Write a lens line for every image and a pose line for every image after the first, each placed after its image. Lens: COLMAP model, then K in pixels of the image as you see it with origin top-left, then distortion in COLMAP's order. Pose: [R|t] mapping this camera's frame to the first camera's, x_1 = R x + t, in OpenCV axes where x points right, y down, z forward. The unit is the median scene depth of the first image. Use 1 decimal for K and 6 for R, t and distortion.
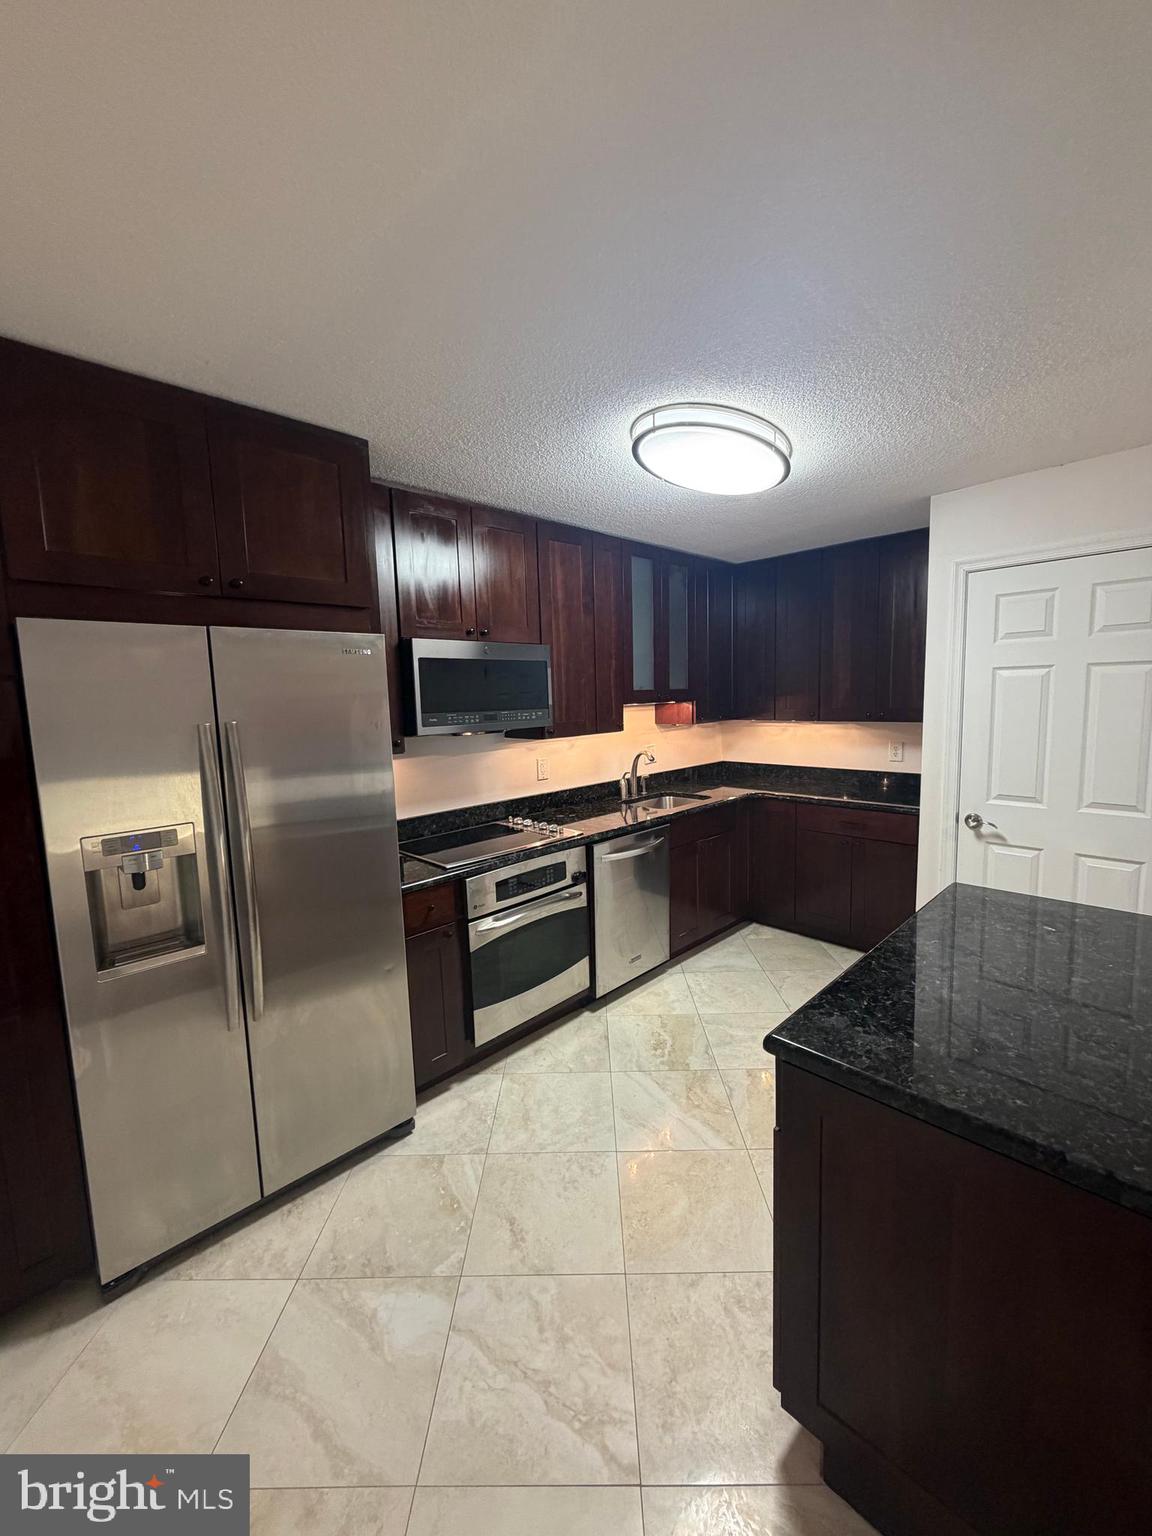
lens RADIAL K [[609.6, 0, 575.3], [0, 609.6, 762.7], [0, 0, 1]] dist [0.001000, 0.000109]
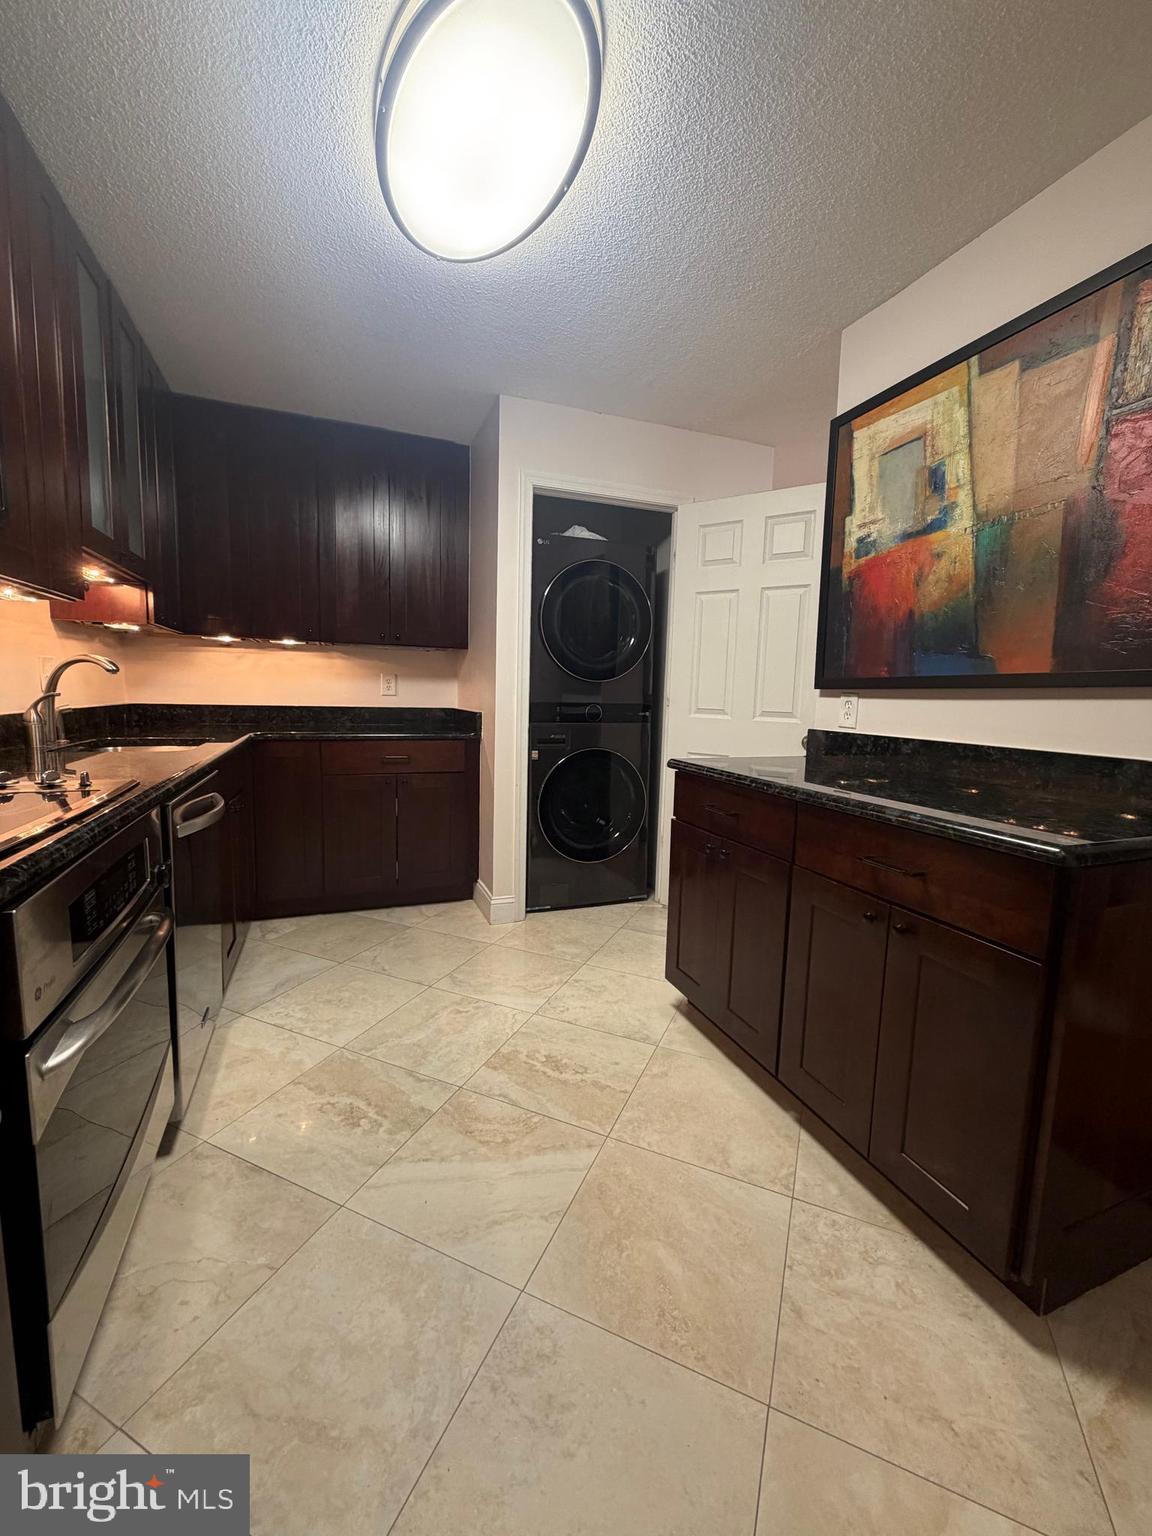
lens RADIAL K [[609.6, 0, 575.3], [0, 609.6, 762.7], [0, 0, 1]] dist [0.001000, 0.000109]
pose [[0.395794, -0.067217, 0.915876, -0.287802], [0.066625, 0.996791, 0.044364, 0.105520], [-0.915919, 0.043461, 0.399002, 0.533797]]
